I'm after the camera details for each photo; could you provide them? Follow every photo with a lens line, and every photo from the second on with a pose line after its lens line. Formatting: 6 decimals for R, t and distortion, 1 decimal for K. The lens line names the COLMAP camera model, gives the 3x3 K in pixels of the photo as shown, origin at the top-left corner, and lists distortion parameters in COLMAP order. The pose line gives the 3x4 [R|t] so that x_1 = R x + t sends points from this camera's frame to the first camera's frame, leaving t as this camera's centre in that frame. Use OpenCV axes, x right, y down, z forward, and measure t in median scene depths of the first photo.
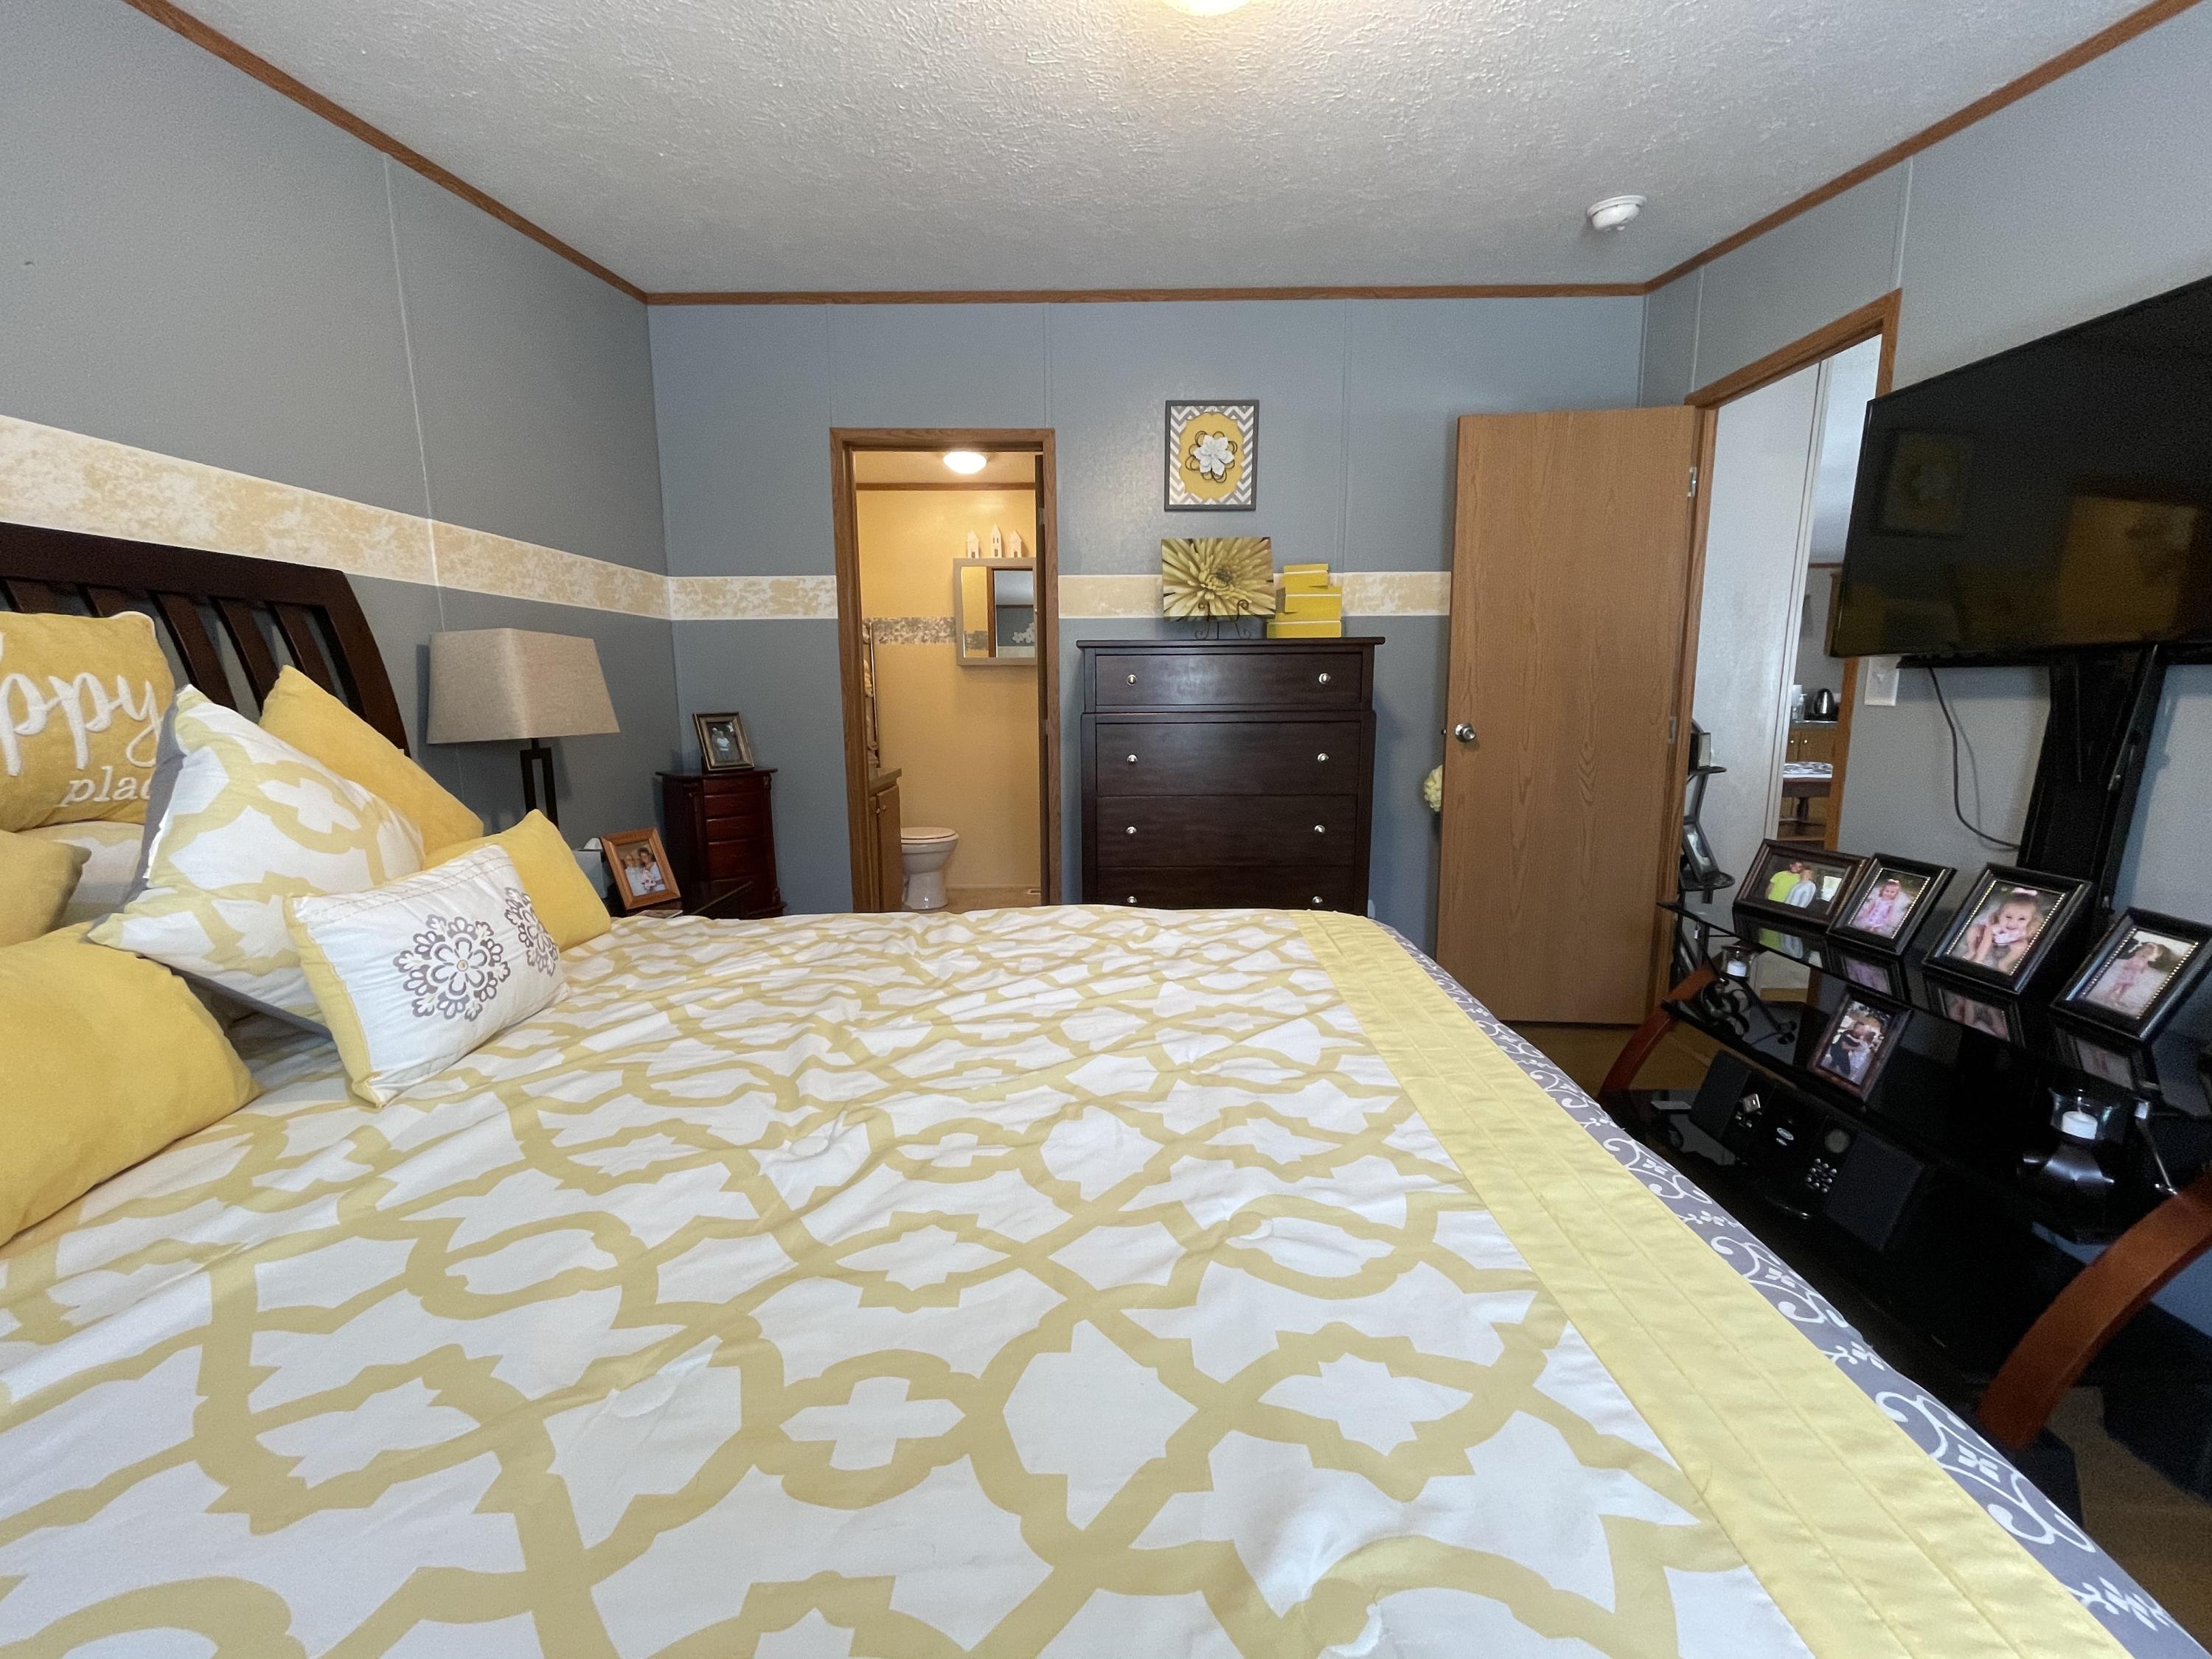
lens RADIAL K [[896.4, 0, 1109.6], [0, 896.4, 830.5], [0, 0, 1]] dist [-0.003732, 0.000077]
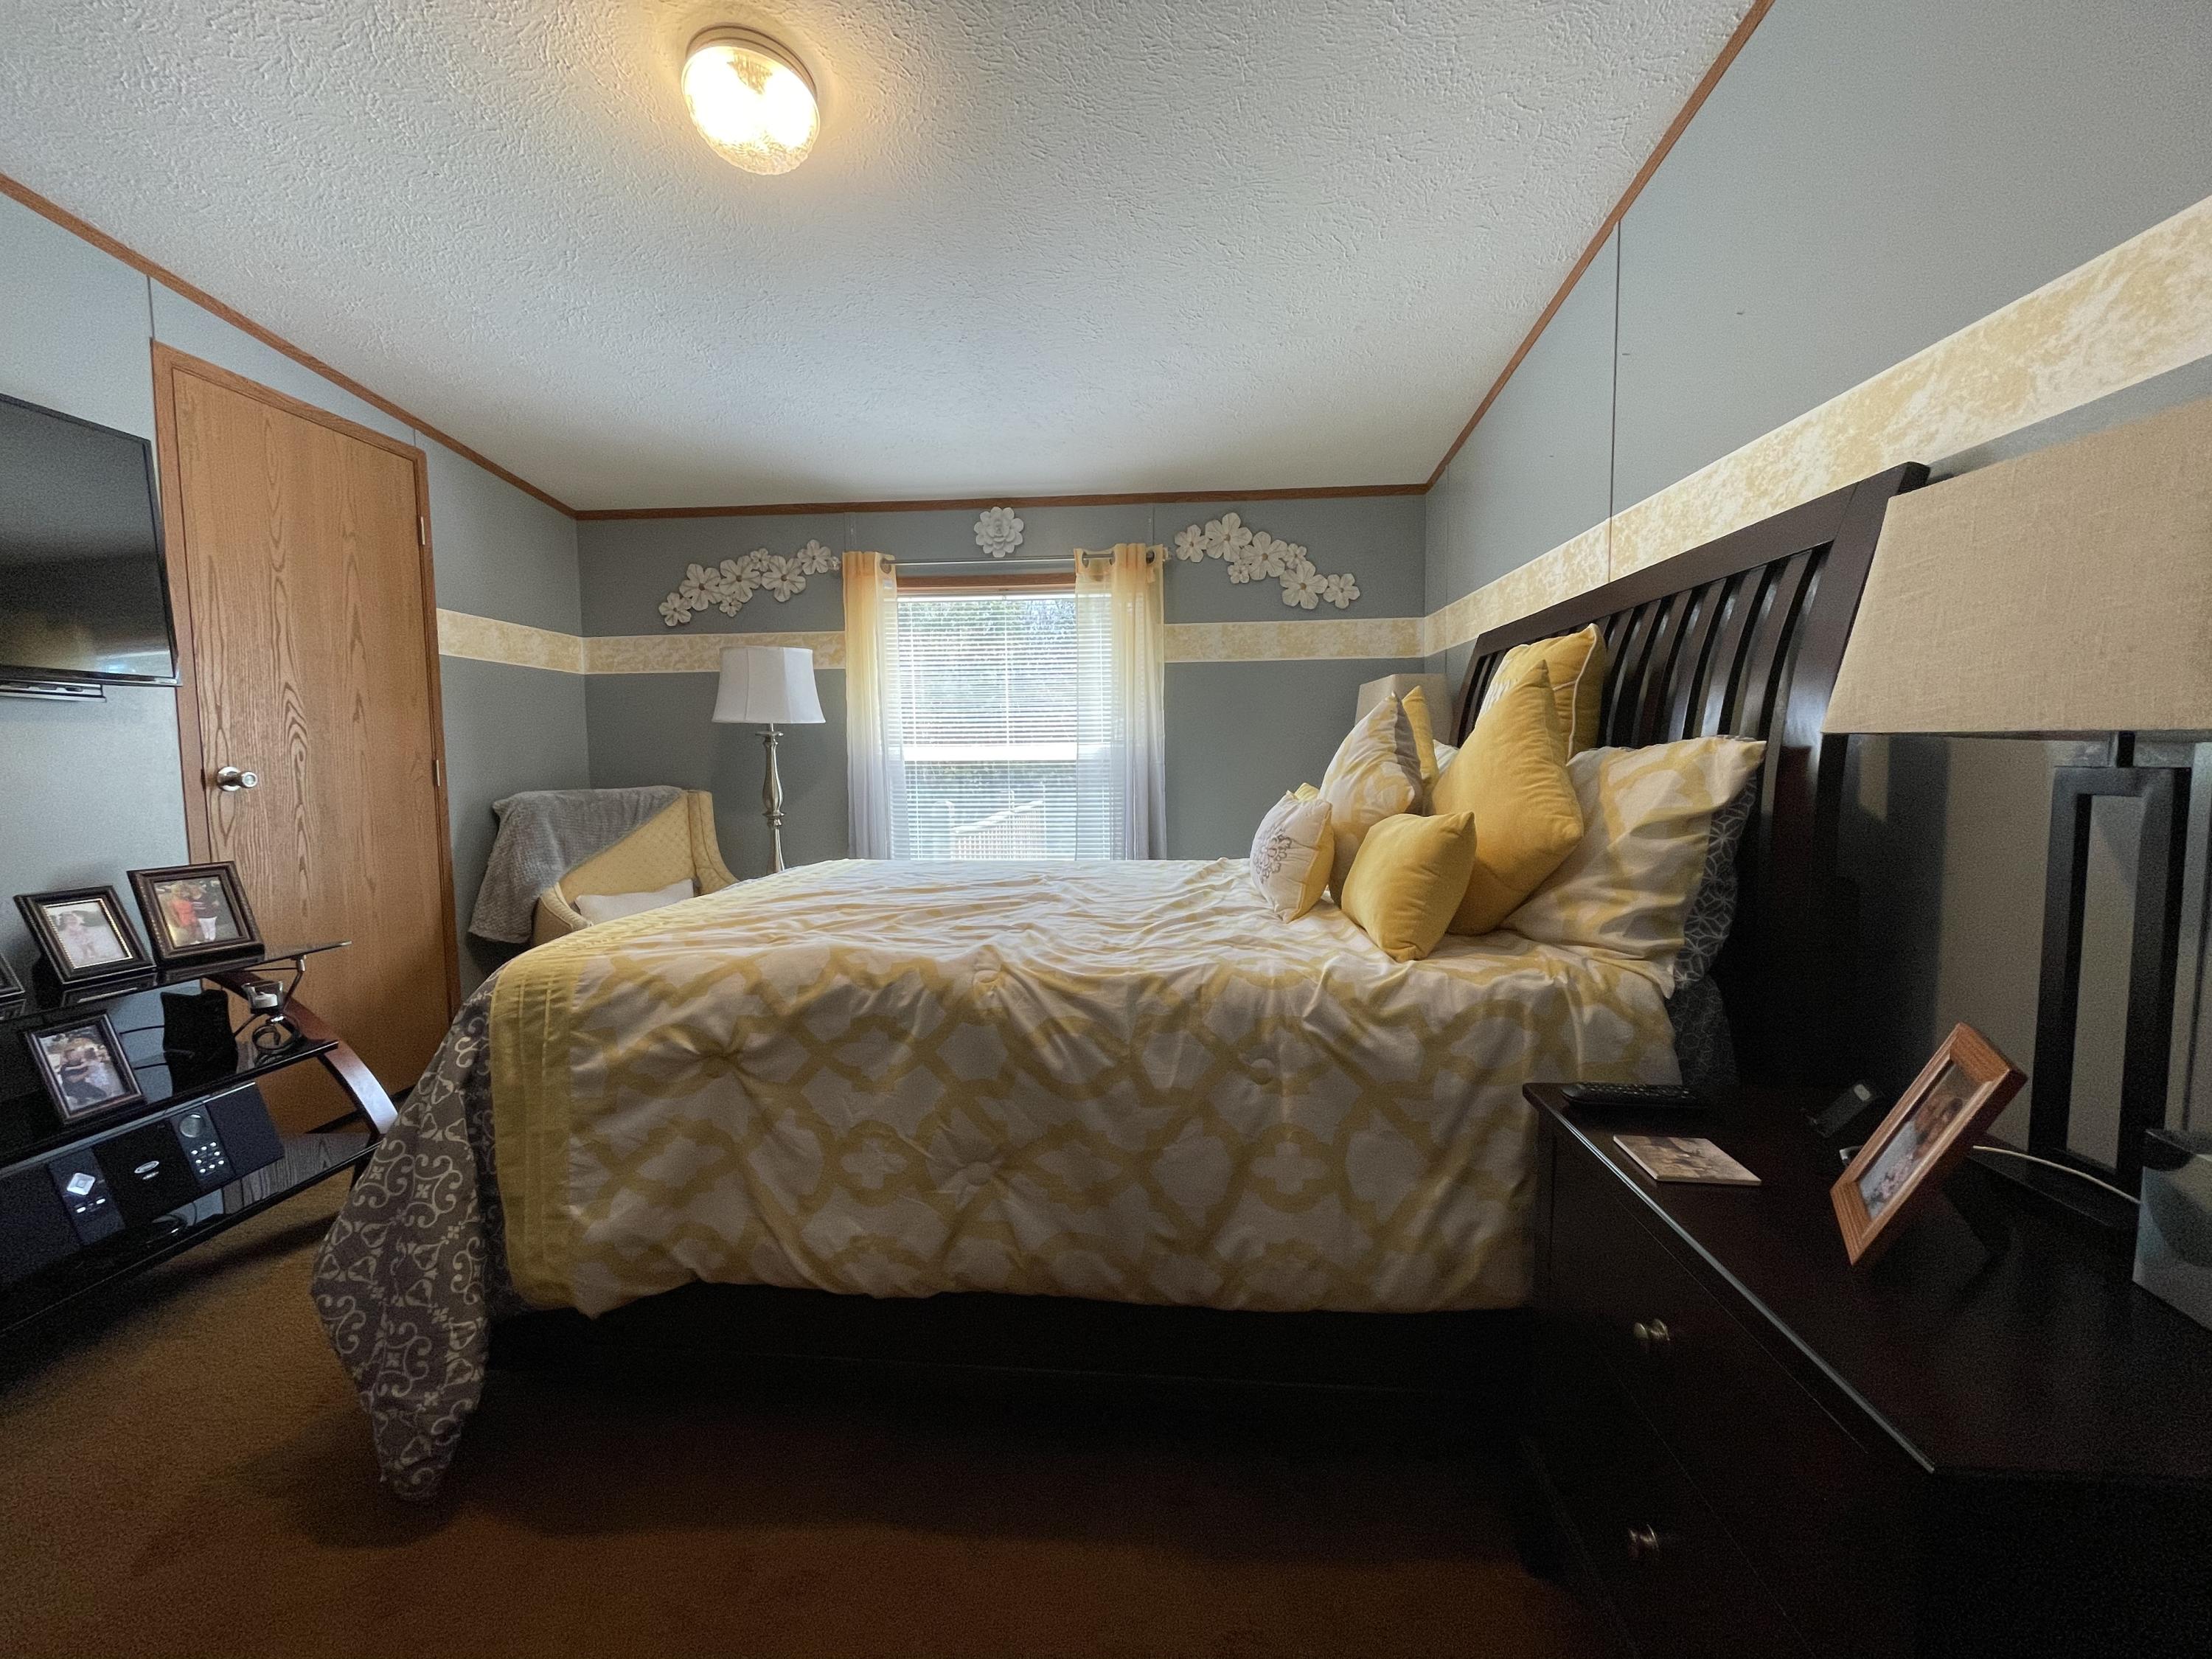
lens RADIAL K [[896.4, 0, 1108.3], [0, 896.4, 828.5], [0, 0, 1]] dist [-0.003732, 0.000077]
pose [[-0.998363, 0.014625, 0.055296, -0.334384], [0.027021, 0.972672, 0.230607, -0.207855], [-0.050412, 0.231724, -0.971474, 1.801662]]
